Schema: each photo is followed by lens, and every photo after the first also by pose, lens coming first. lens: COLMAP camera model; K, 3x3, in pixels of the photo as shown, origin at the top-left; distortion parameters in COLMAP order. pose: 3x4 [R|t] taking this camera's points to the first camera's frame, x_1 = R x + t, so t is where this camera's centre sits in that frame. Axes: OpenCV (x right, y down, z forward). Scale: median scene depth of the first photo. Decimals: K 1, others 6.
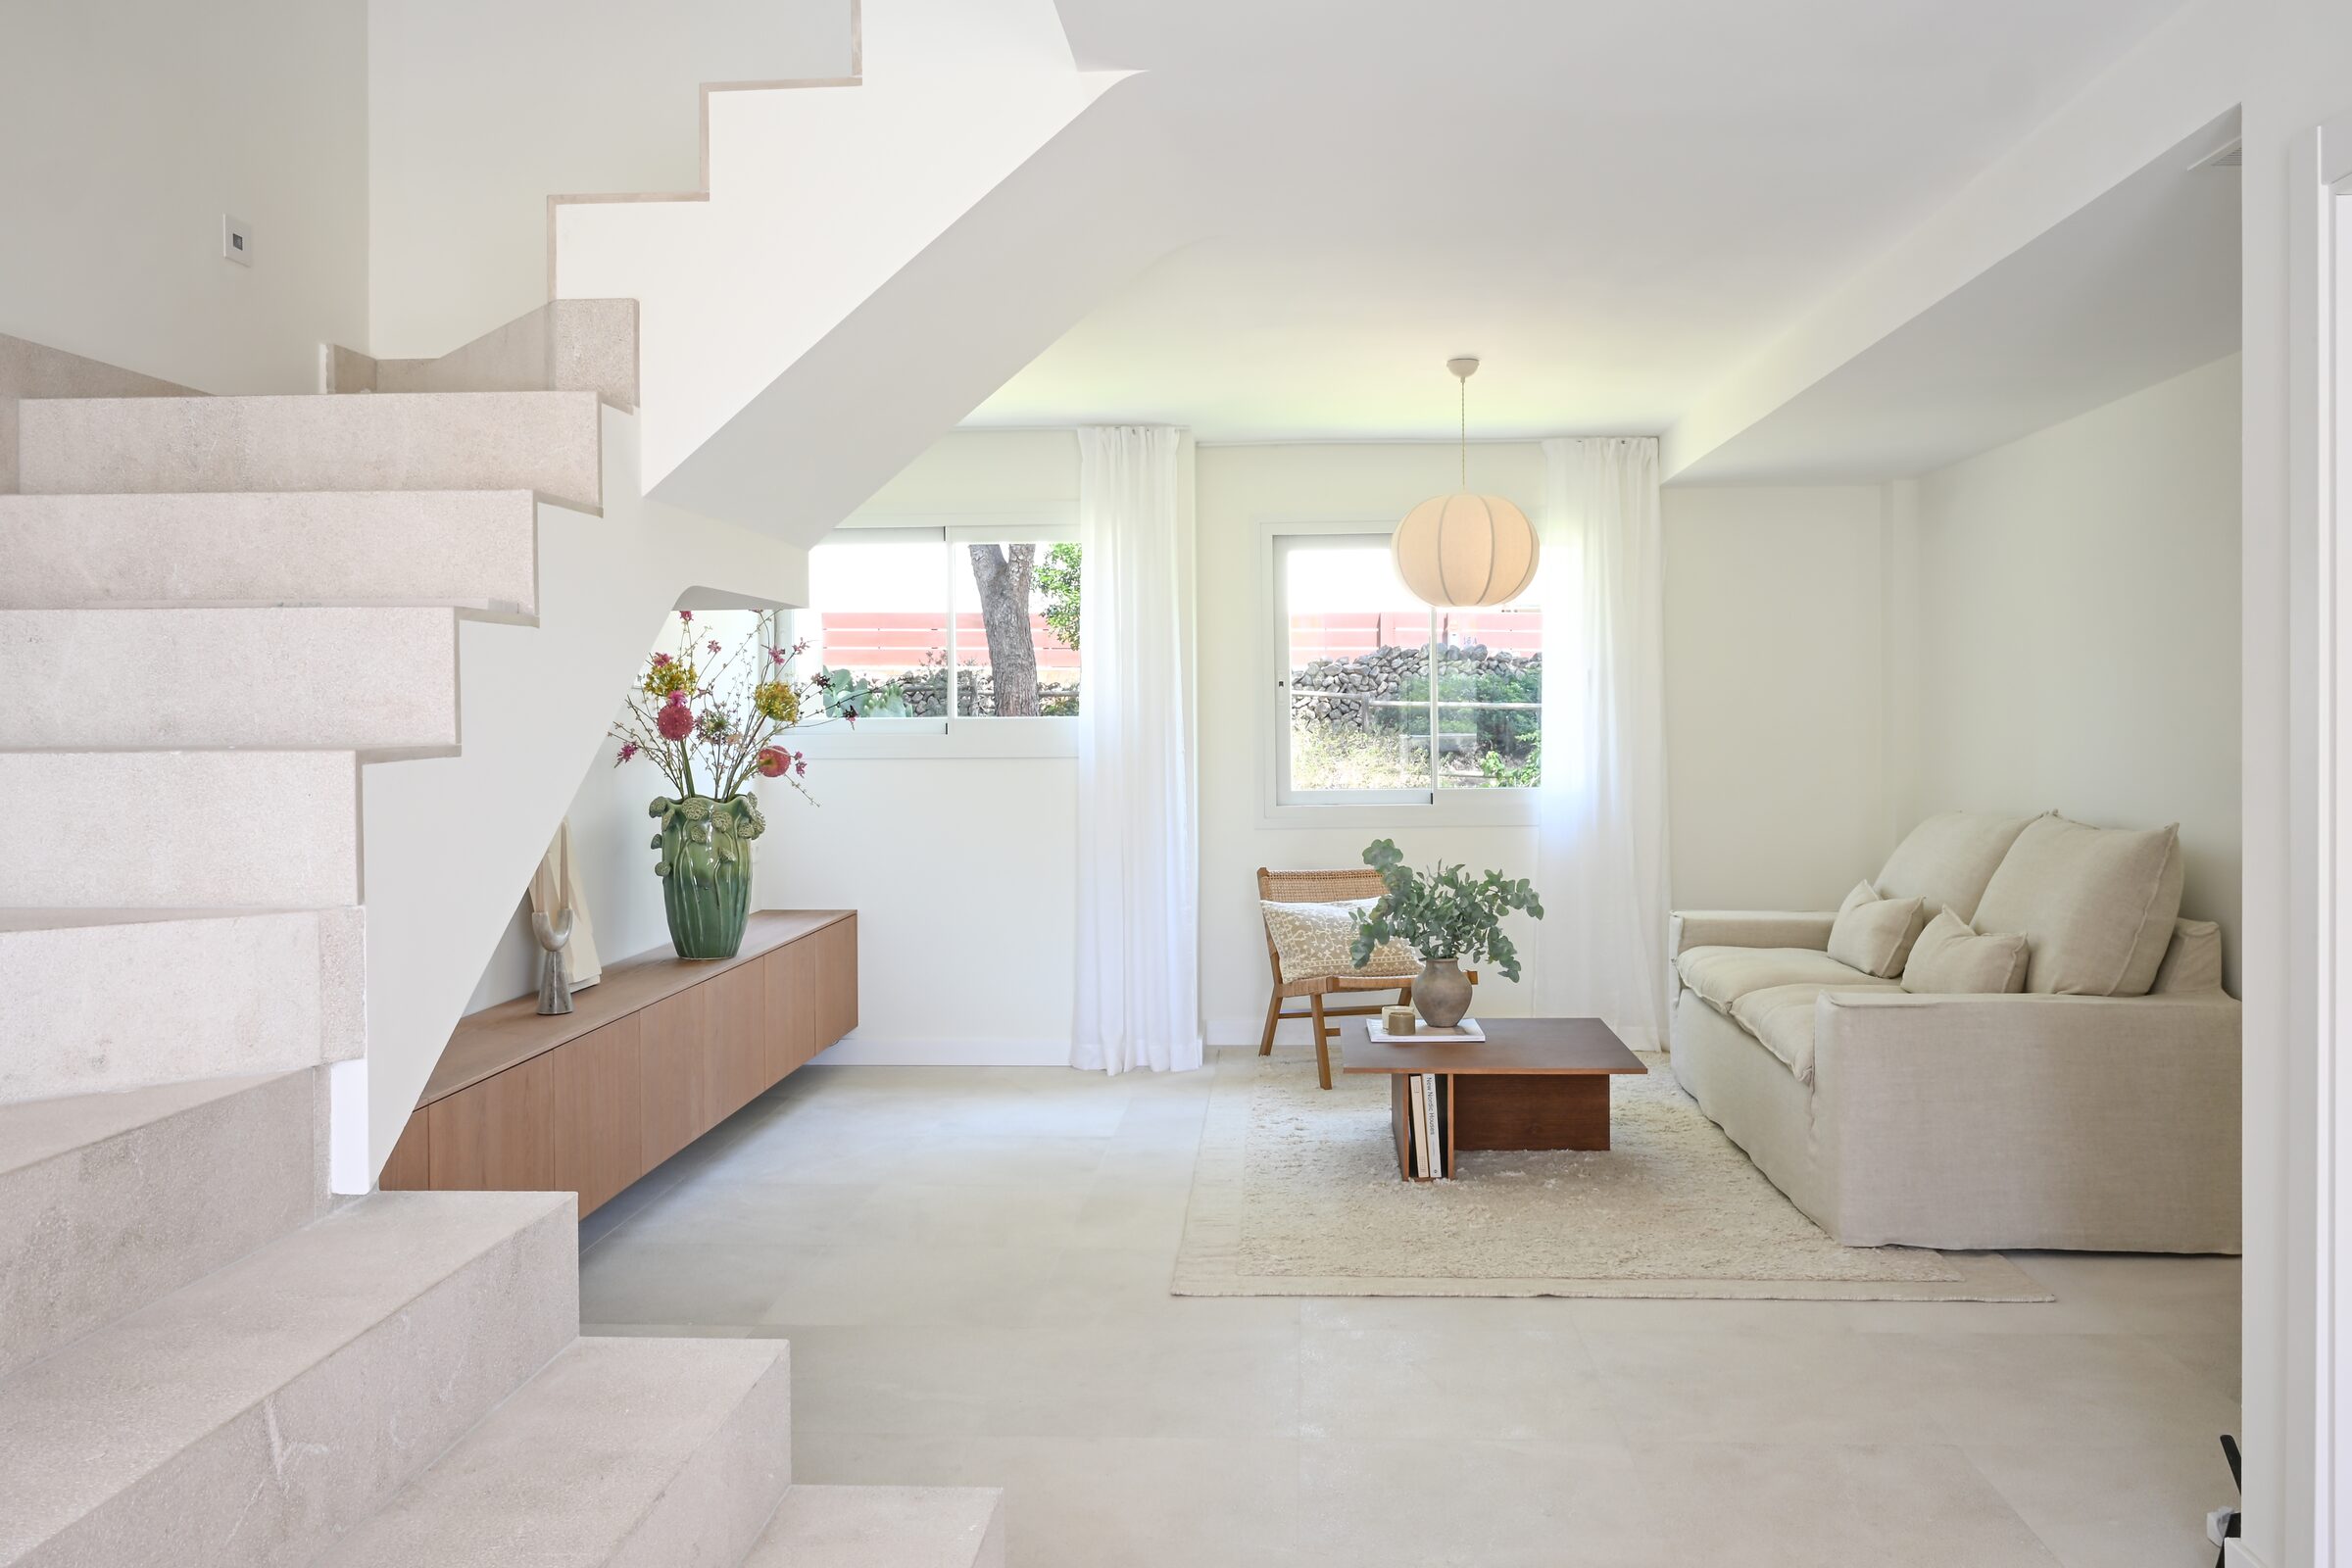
lens RADIAL K [[1627.8, 0, 1170.2], [0, 1627.8, 765.0], [0, 0, 1]] dist [-0.001280, 0.000760]
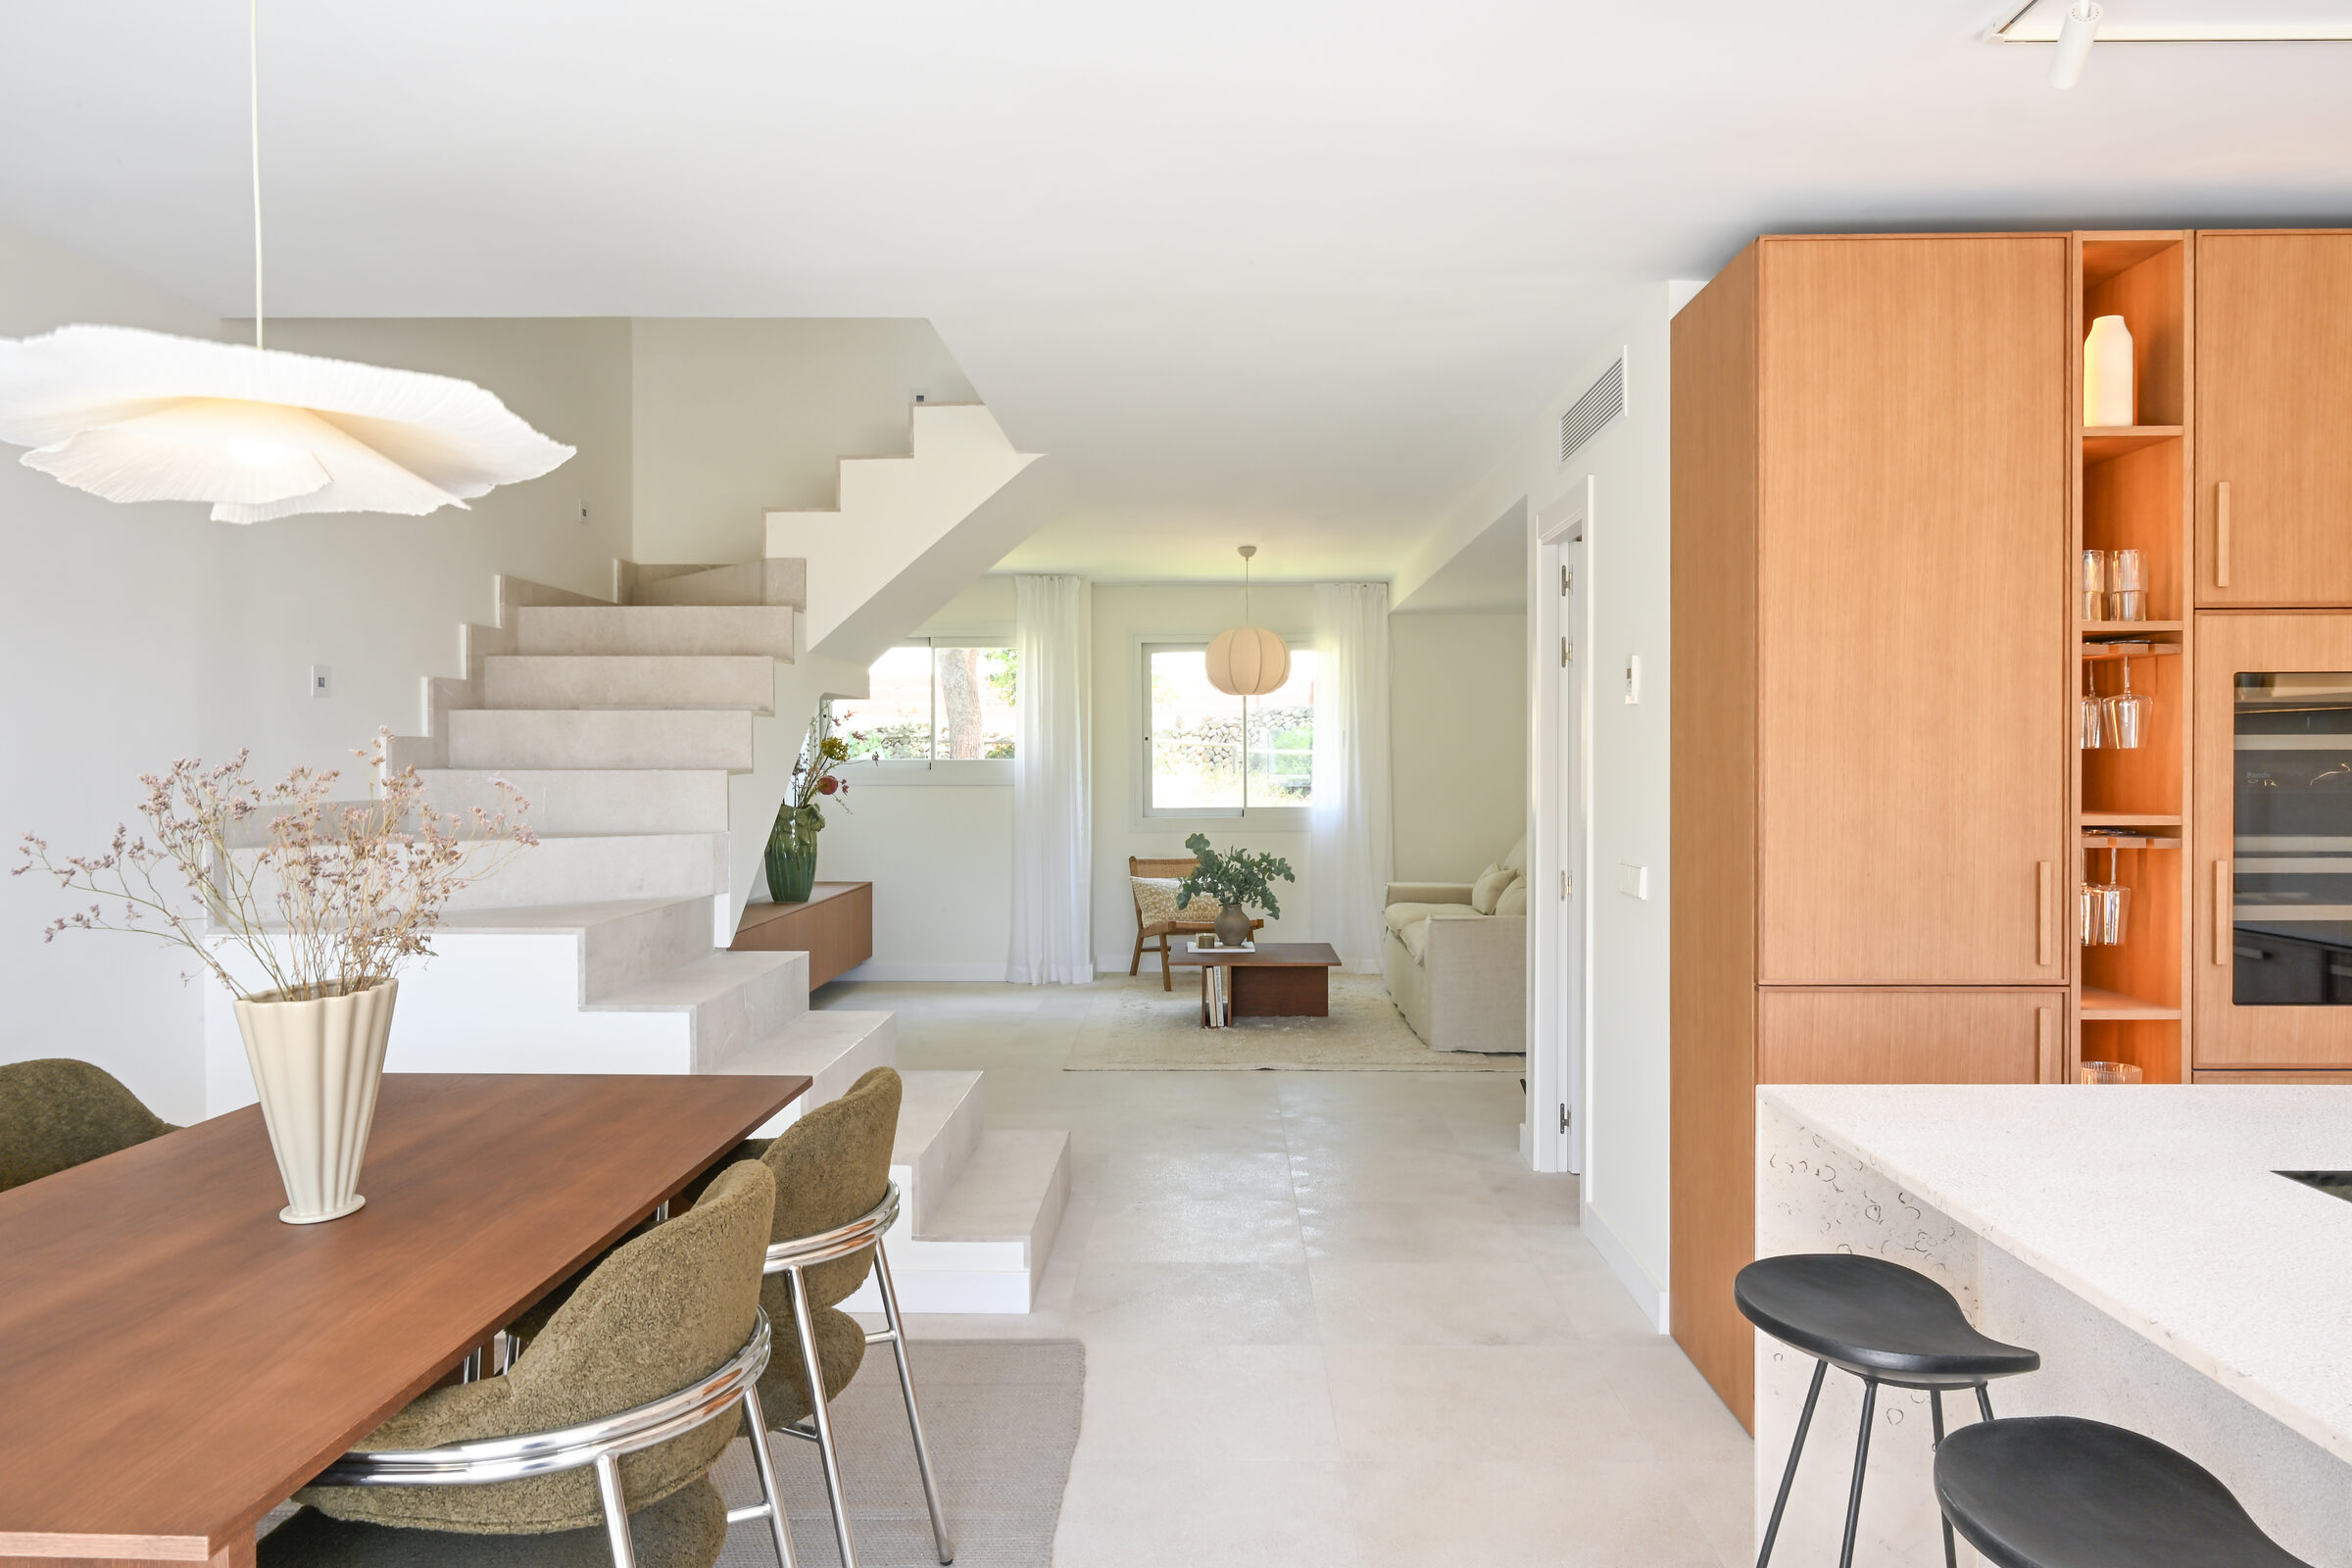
lens RADIAL K [[1627.8, 0, 1170.2], [0, 1627.8, 765.0], [0, 0, 1]] dist [-0.001280, 0.000760]
pose [[0.999219, 0.005684, 0.039092, 0.036841], [-0.004596, 0.999601, -0.027865, 0.021936], [-0.039235, 0.027663, 0.998847, -0.662858]]
